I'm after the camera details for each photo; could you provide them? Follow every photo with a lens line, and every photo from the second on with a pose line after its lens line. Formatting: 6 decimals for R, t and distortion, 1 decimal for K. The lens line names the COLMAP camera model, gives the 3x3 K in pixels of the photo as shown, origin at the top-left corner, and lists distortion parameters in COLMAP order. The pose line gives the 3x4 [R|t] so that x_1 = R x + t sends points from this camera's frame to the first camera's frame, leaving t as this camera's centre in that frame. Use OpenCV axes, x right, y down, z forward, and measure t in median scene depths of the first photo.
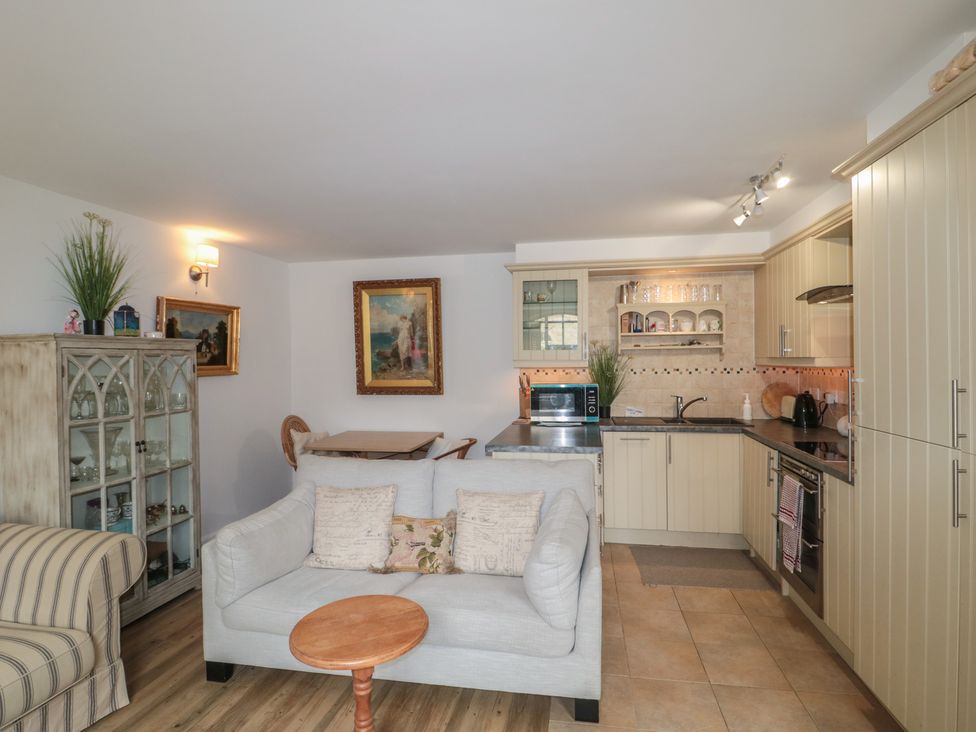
lens RADIAL K [[531.3, 0, 490.6], [0, 531.3, 362.6], [0, 0, 1]] dist [-0.000223, -0.009501]
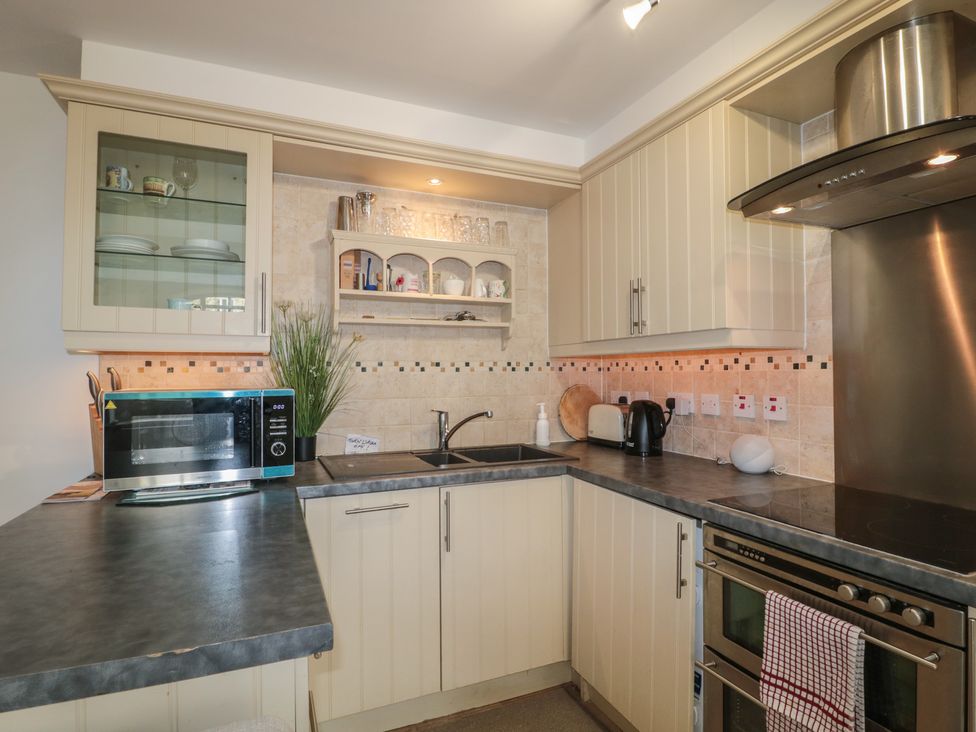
lens RADIAL K [[531.3, 0, 490.6], [0, 531.3, 362.6], [0, 0, 1]] dist [-0.000223, -0.009501]
pose [[0.836665, 0.015968, 0.547482, 0.090867], [-0.000589, 0.999601, -0.028254, 0.028456], [-0.547715, 0.023317, 0.836340, 0.504278]]
